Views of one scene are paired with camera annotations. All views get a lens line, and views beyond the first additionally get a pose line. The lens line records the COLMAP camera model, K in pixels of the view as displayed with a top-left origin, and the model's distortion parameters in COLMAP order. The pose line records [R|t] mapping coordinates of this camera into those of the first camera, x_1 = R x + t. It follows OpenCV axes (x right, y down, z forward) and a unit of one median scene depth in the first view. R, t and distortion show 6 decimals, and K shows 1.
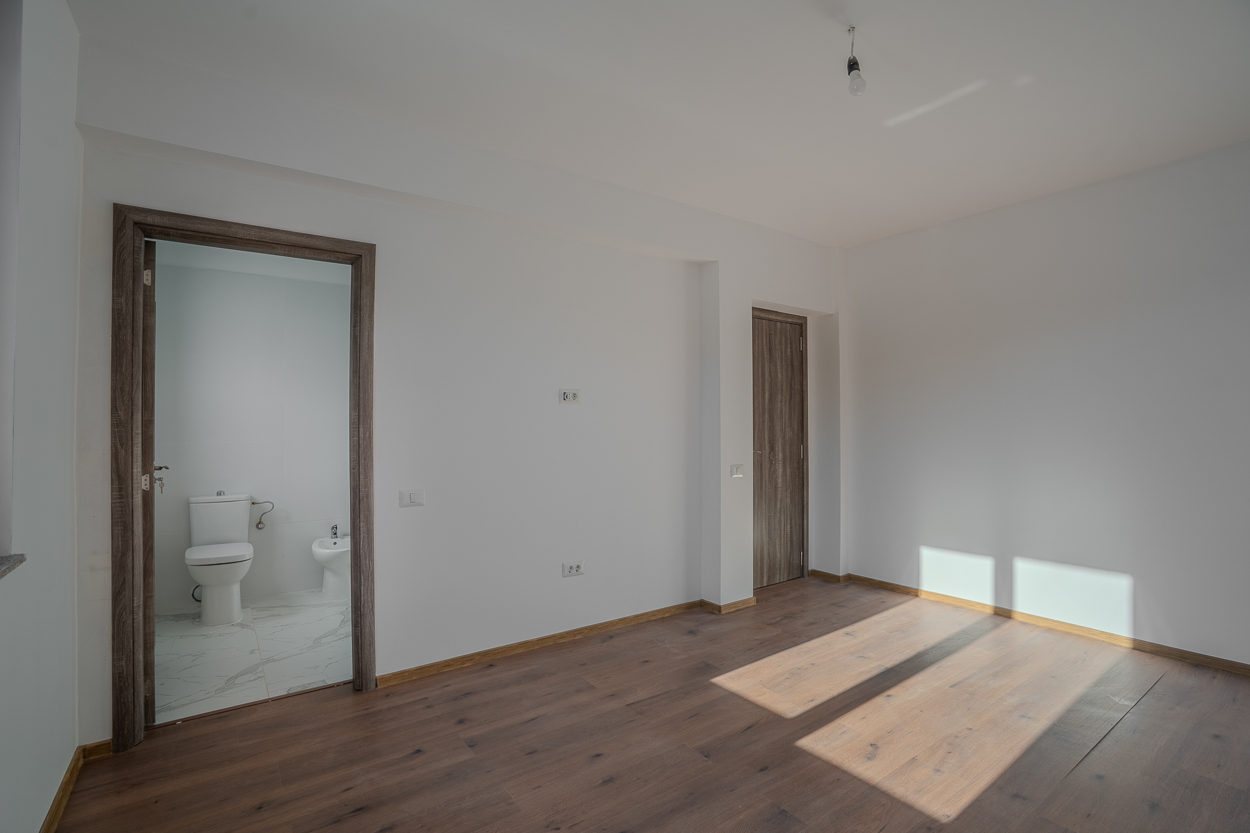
lens RADIAL K [[570.3, 0, 624.9], [0, 570.3, 427.3], [0, 0, 1]] dist [-0.049852, 0.017543]
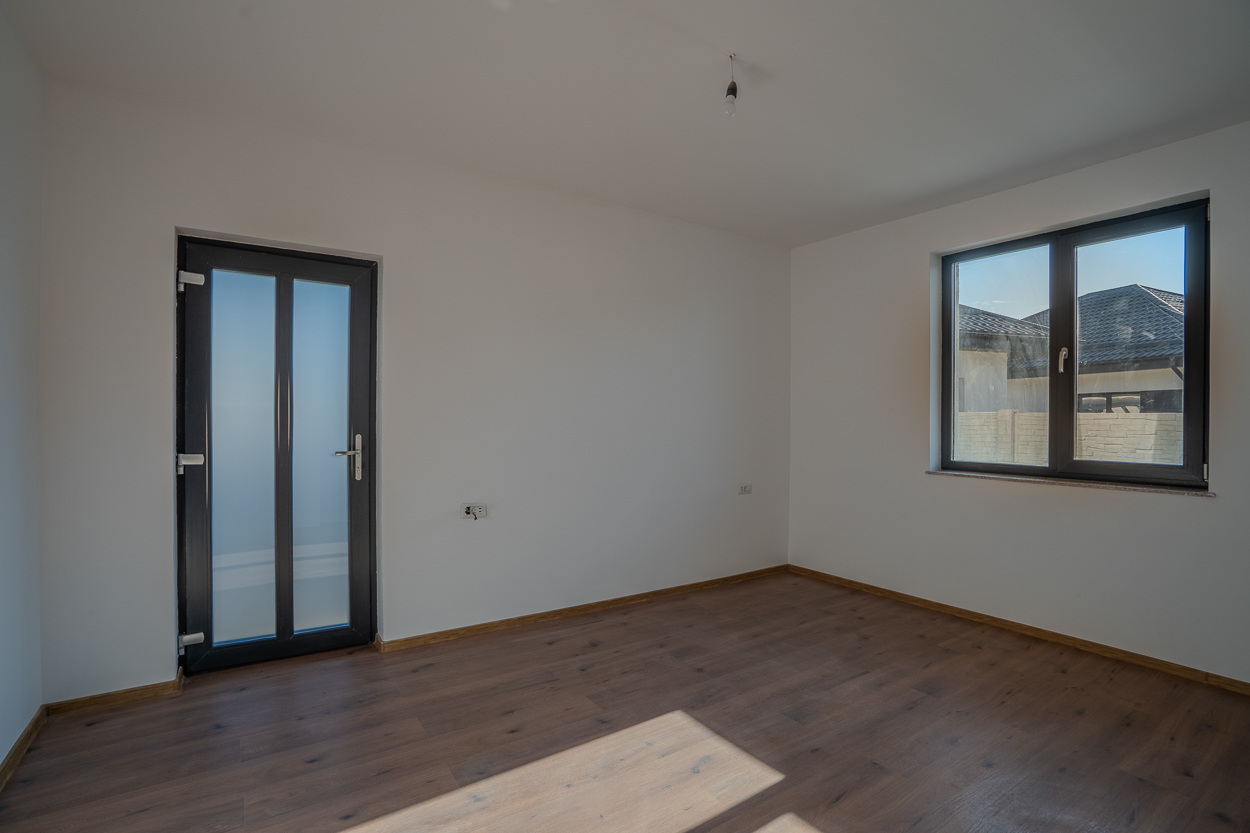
lens RADIAL K [[570.3, 0, 624.9], [0, 570.3, 427.3], [0, 0, 1]] dist [-0.049852, 0.017543]
pose [[-0.999544, -0.005028, 0.029787, 0.535679], [-0.004632, 0.999901, 0.013323, -0.007156], [-0.029851, 0.013179, -0.999467, 1.910320]]
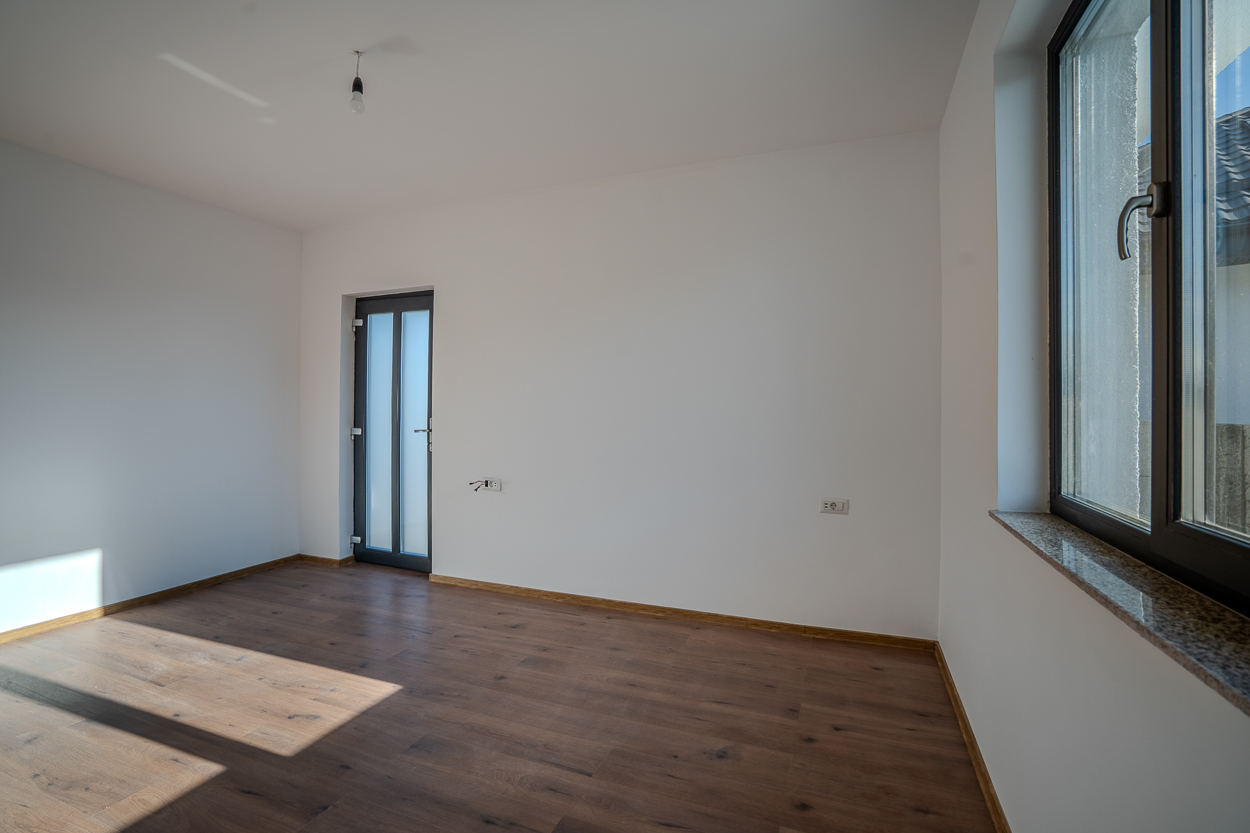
lens RADIAL K [[584.1, 0, 621.1], [0, 584.1, 413.0], [0, 0, 1]] dist [-0.053267, 0.021810]
pose [[-0.538608, -0.006487, 0.842531, -0.764191], [0.001818, 0.999959, 0.008862, -0.000319], [-0.842554, 0.006305, -0.538574, 1.046105]]
